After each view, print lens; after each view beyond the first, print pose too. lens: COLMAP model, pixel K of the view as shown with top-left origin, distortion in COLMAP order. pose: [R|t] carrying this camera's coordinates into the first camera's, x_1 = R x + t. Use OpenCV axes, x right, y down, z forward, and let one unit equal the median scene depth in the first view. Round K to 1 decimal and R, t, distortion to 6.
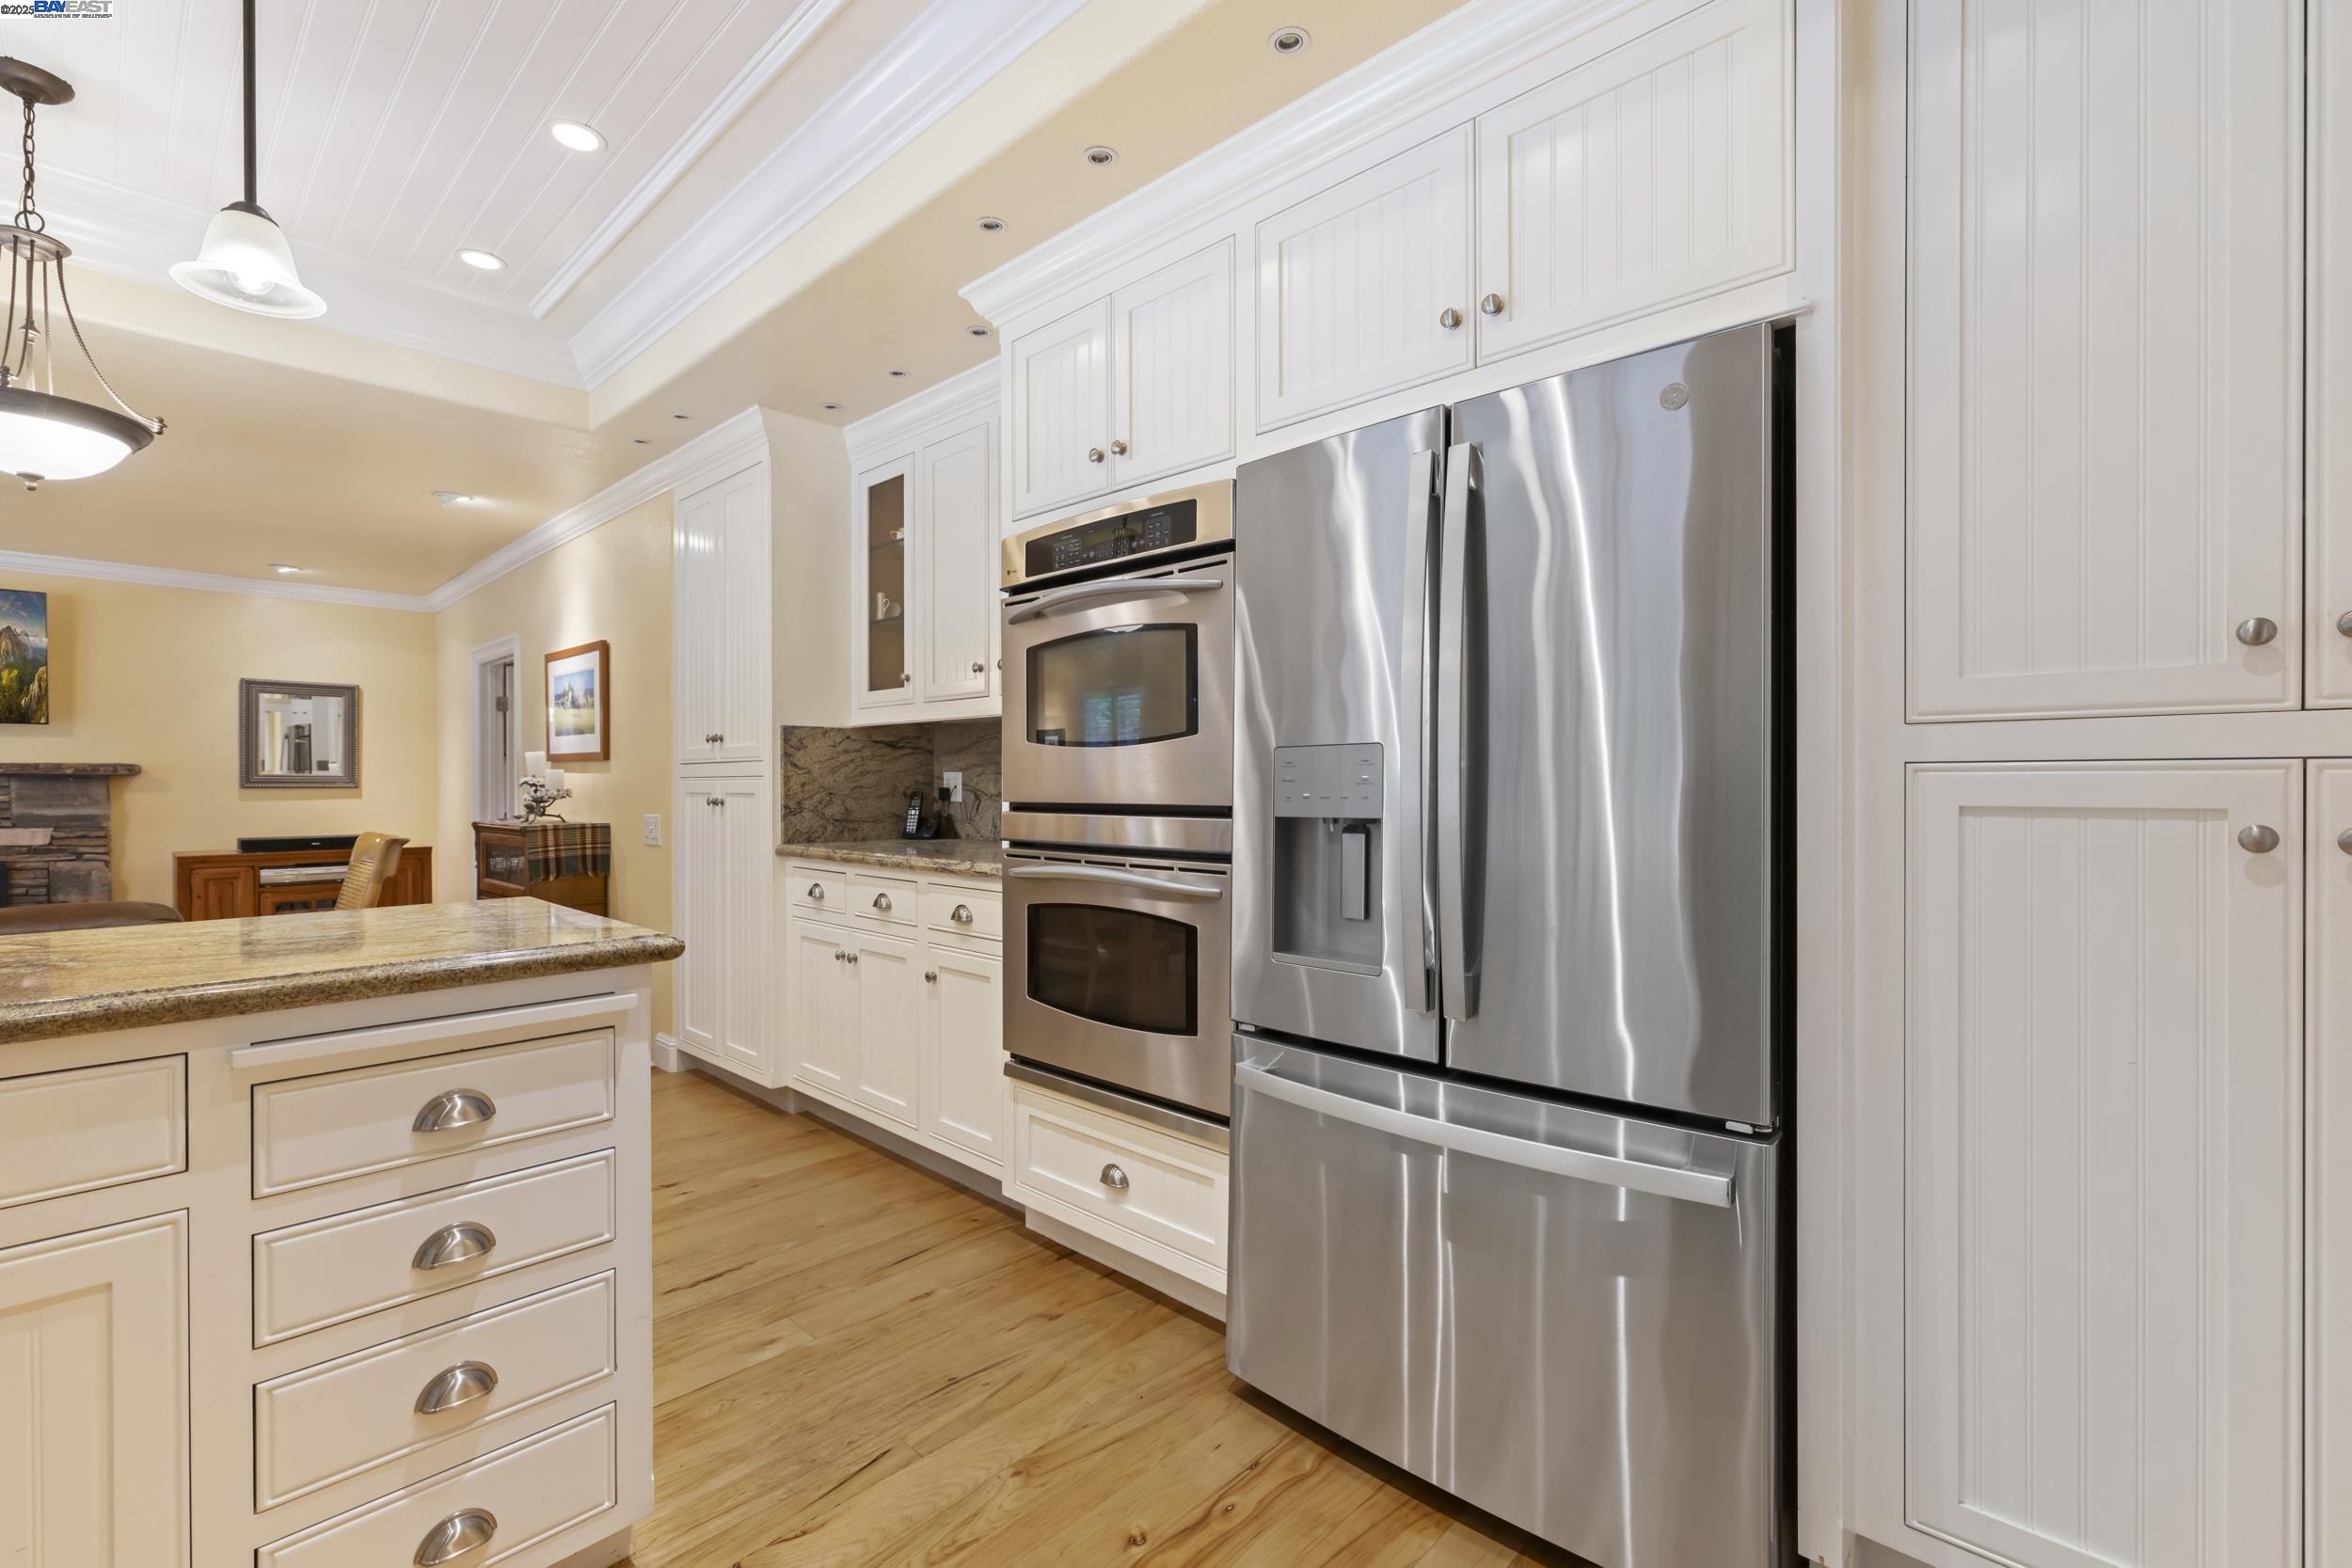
lens RADIAL K [[1025.8, 0, 1167.0], [0, 1025.8, 792.6], [0, 0, 1]] dist [-0.004622, 0.000764]
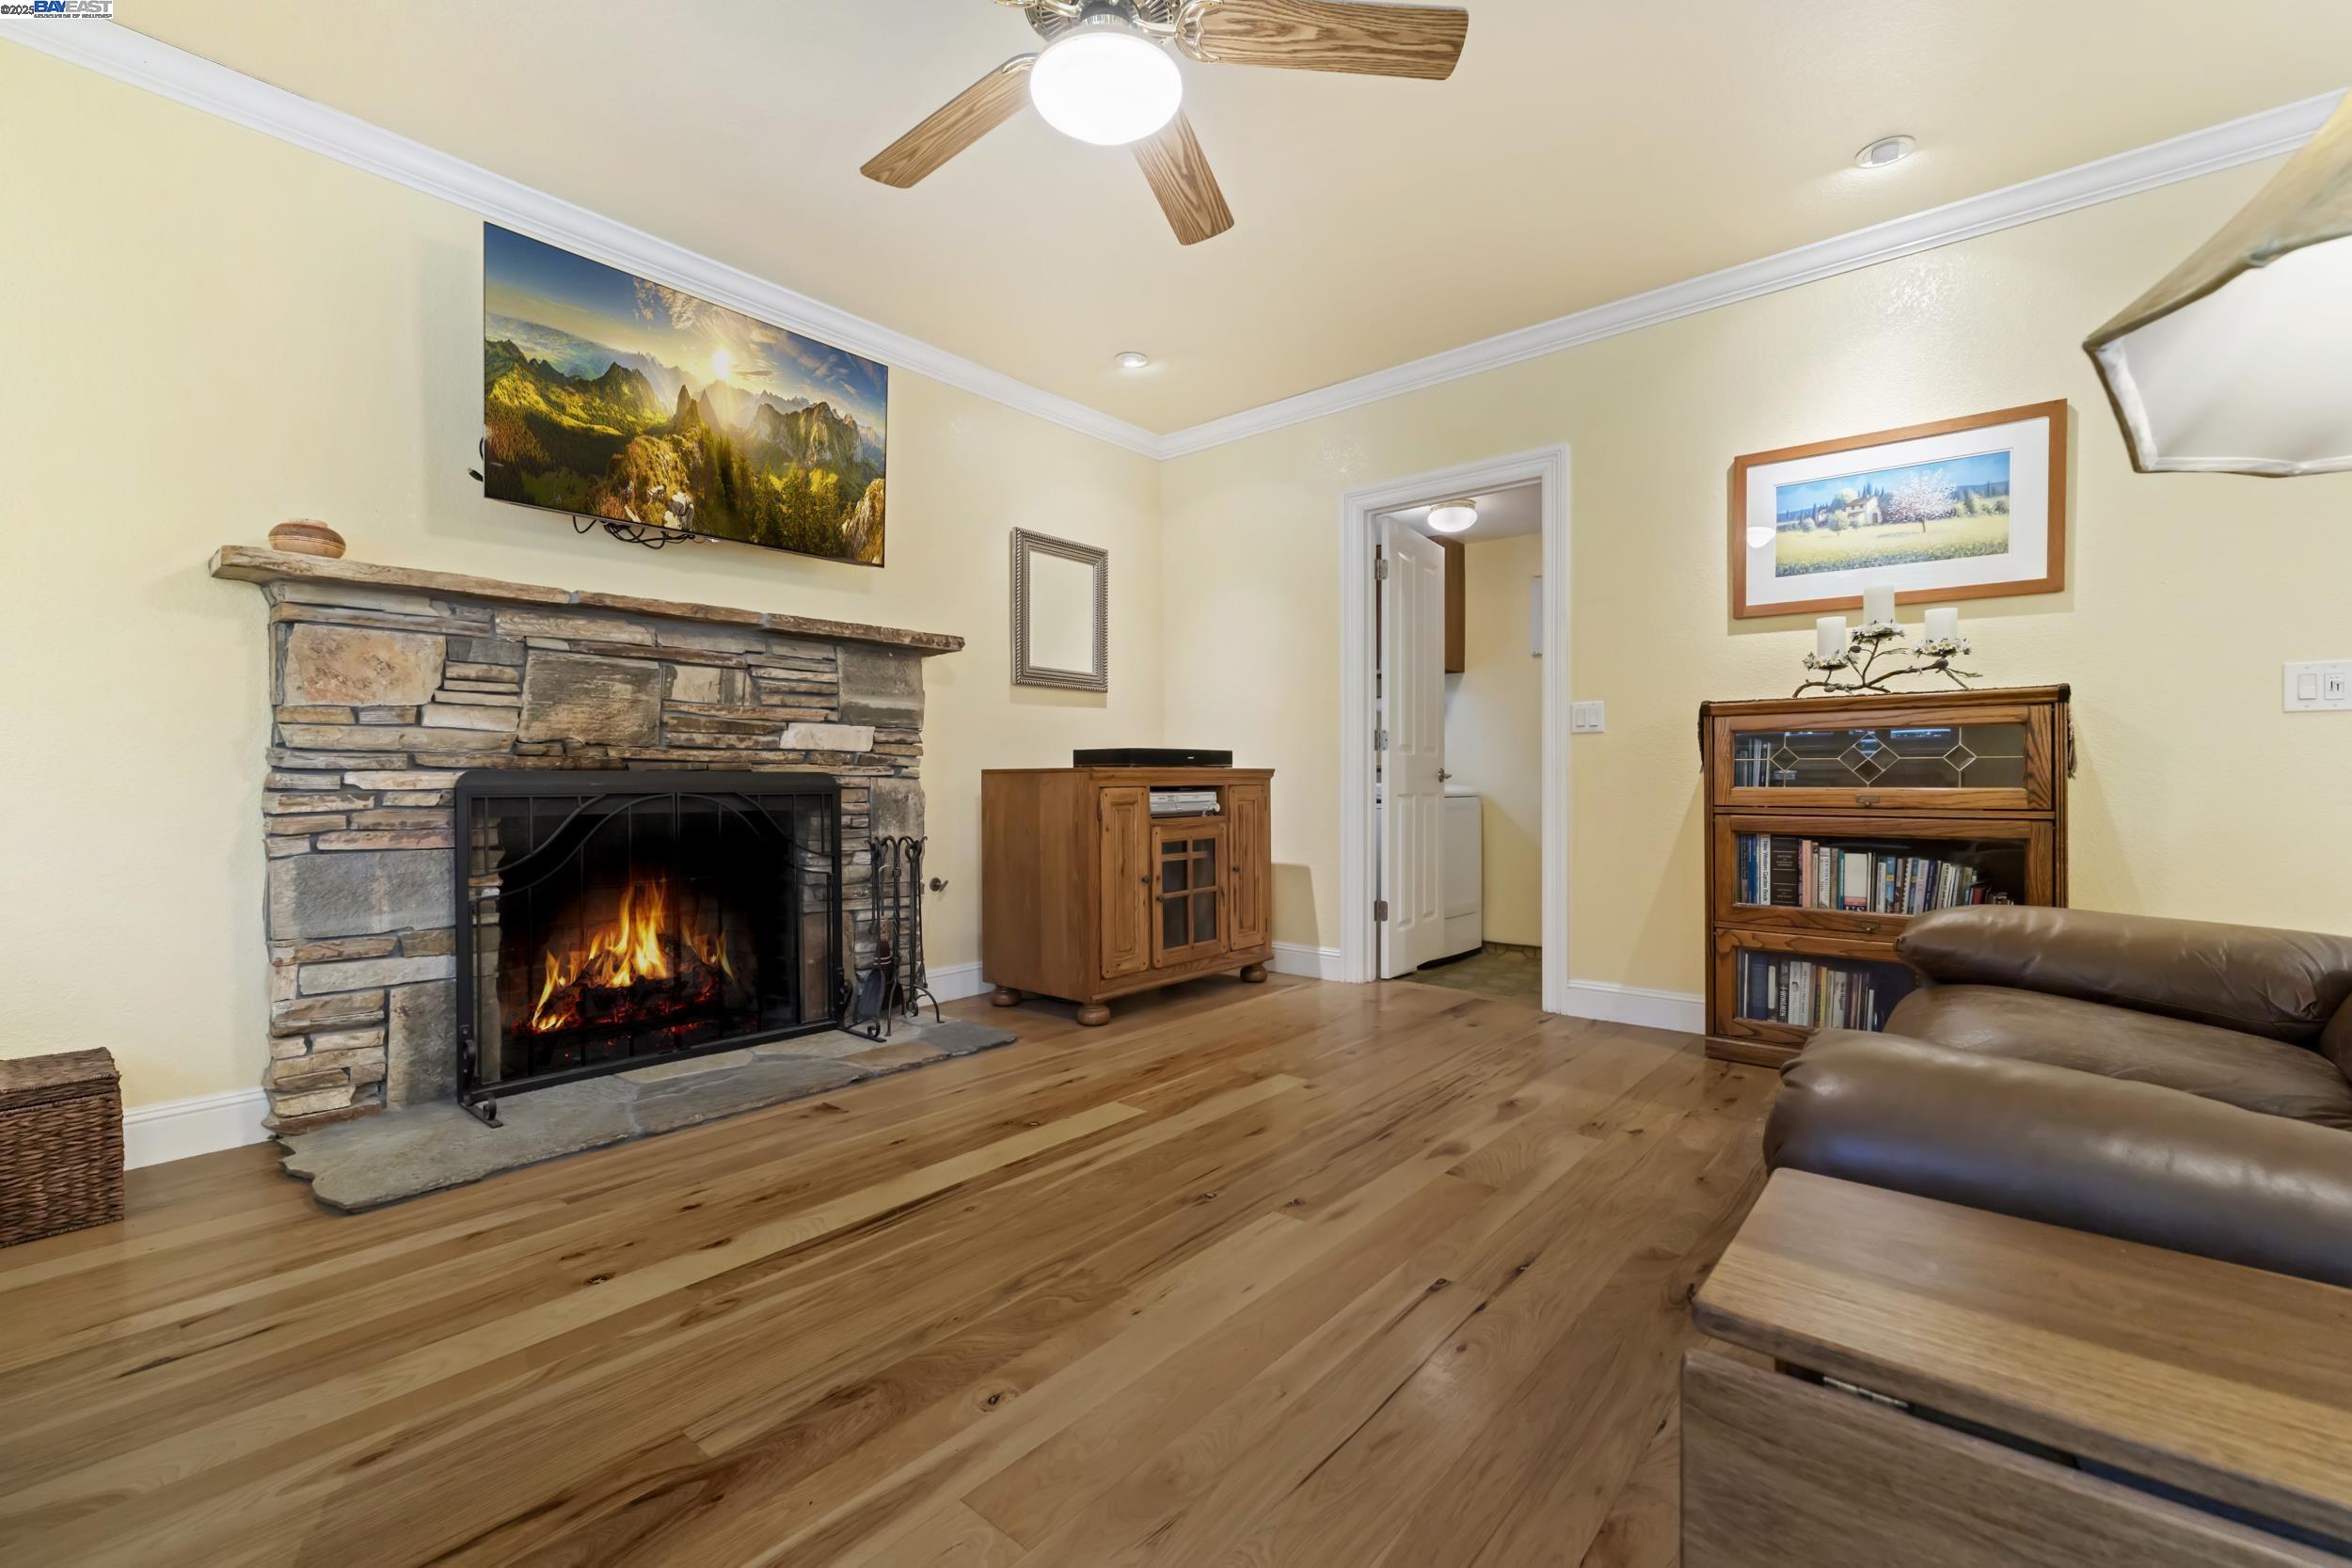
lens RADIAL K [[1025.8, 0, 1176.1], [0, 1025.8, 778.8], [0, 0, 1]] dist [-0.004622, 0.000764]
pose [[0.999527, 0.000899, 0.030734, -0.907512], [-0.000938, 0.999999, 0.001256, 0.067043], [-0.030733, -0.001284, 0.999527, 0.324198]]
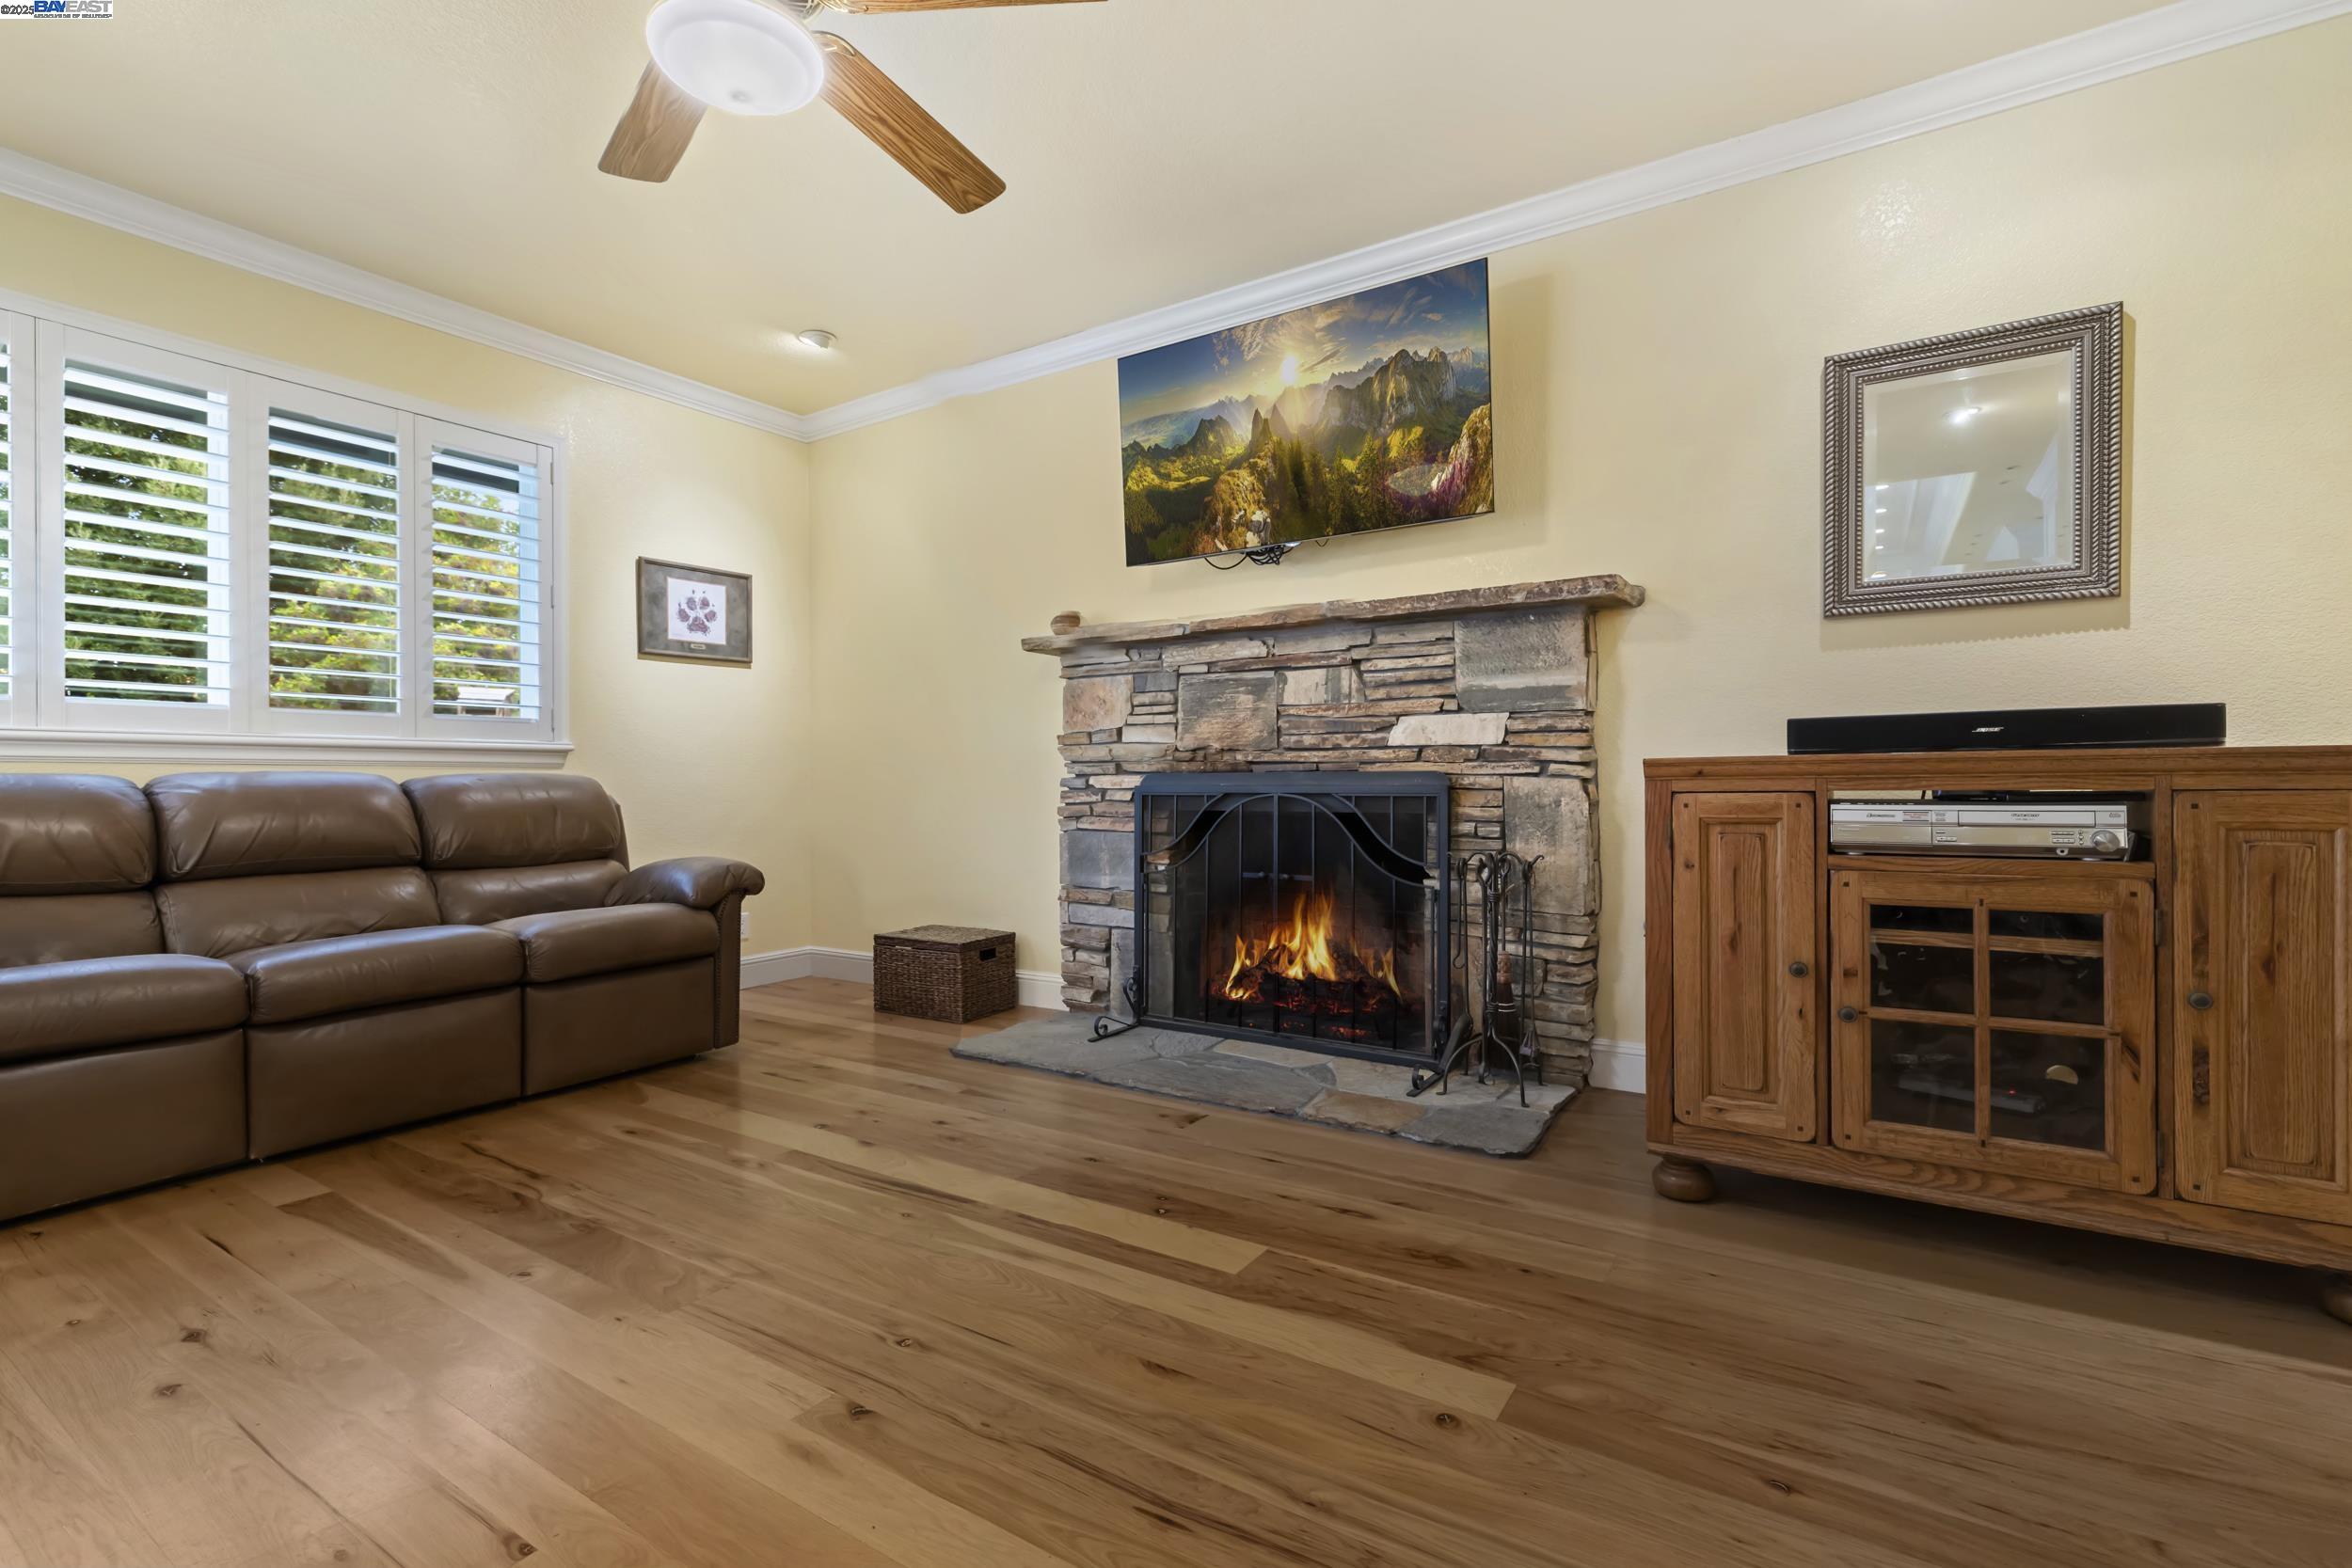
lens RADIAL K [[1025.8, 0, 1174.6], [0, 1025.8, 775.9], [0, 0, 1]] dist [-0.004622, 0.000764]
pose [[0.164473, -0.004110, -0.986373, -0.589151], [0.006816, 0.999972, -0.003030, 0.067310], [0.986358, -0.006225, 0.164496, 0.734819]]
